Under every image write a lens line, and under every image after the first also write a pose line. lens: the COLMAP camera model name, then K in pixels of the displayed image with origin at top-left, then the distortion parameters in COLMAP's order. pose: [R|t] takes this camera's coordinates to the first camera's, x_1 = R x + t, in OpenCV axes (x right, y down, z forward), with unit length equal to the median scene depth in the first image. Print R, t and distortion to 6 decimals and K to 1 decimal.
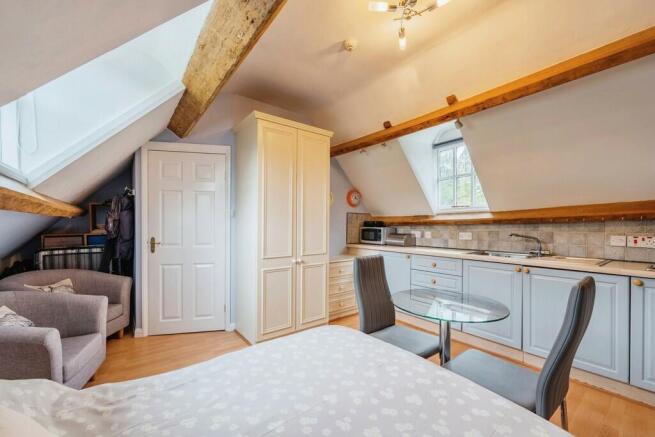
lens RADIAL K [[267.7, 0, 327.0], [0, 267.7, 224.6], [0, 0, 1]] dist [0.000002, -0.000055]
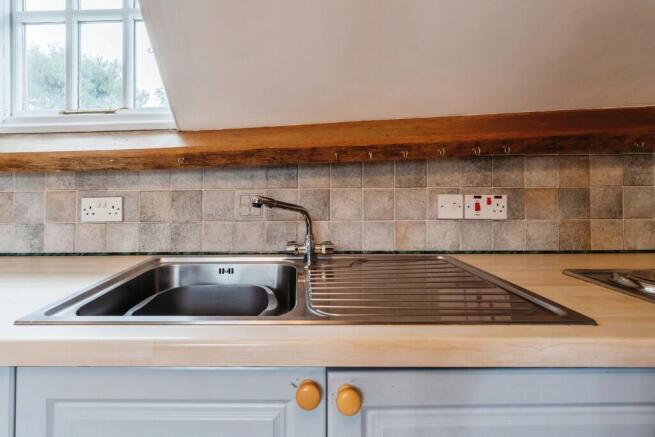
lens RADIAL K [[292.5, 0, 292.7], [0, 292.5, 184.9], [0, 0, 1]] dist [-0.000633, -0.000087]
pose [[0.615276, 0.001774, 0.788310, 0.469471], [0.007041, 0.999945, -0.007746, 0.023041], [-0.788280, 0.010316, 0.615230, 0.756247]]
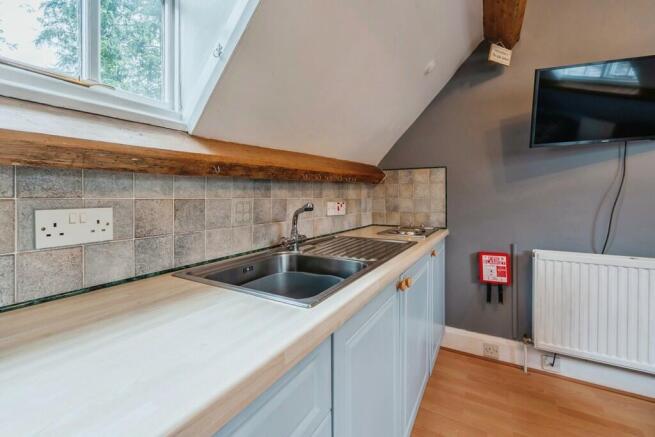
lens RADIAL K [[276.9, 0, 328.1], [0, 276.9, 201.5], [0, 0, 1]] dist [-0.000221, -0.000062]
pose [[-0.382674, -0.008298, 0.923846, 0.300982], [0.002777, 0.999945, 0.010132, 0.026648], [-0.923879, 0.006442, -0.382630, 1.086926]]
